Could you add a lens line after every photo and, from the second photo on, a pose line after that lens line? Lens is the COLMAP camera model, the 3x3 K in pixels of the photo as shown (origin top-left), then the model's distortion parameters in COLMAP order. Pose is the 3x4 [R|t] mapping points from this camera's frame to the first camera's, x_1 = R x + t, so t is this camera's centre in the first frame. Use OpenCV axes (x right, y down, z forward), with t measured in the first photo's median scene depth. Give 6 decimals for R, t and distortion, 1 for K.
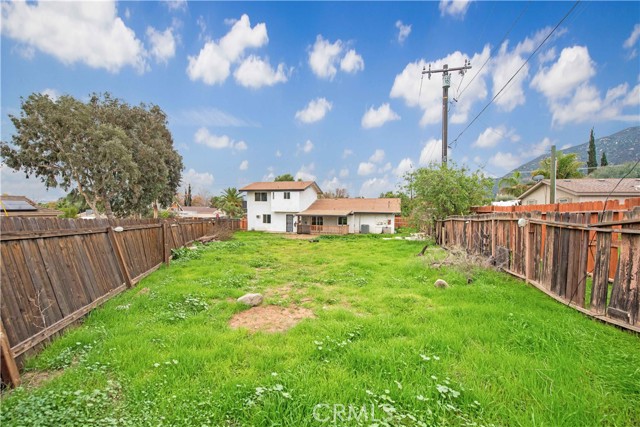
lens RADIAL K [[255.8, 0, 318.0], [0, 255.8, 215.8], [0, 0, 1]] dist [-0.022032, -0.000027]
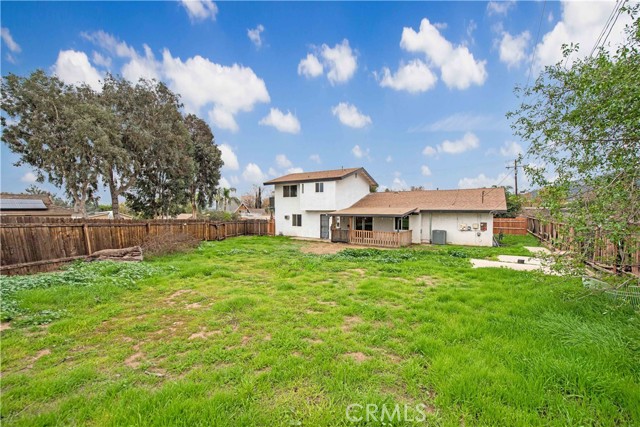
lens RADIAL K [[255.8, 0, 318.0], [0, 255.8, 215.8], [0, 0, 1]] dist [-0.022032, -0.000027]
pose [[0.952033, -0.001449, -0.305992, 0.089564], [-0.002104, 0.999934, -0.011280, 0.007275], [0.305988, 0.011383, 0.951967, 0.309597]]
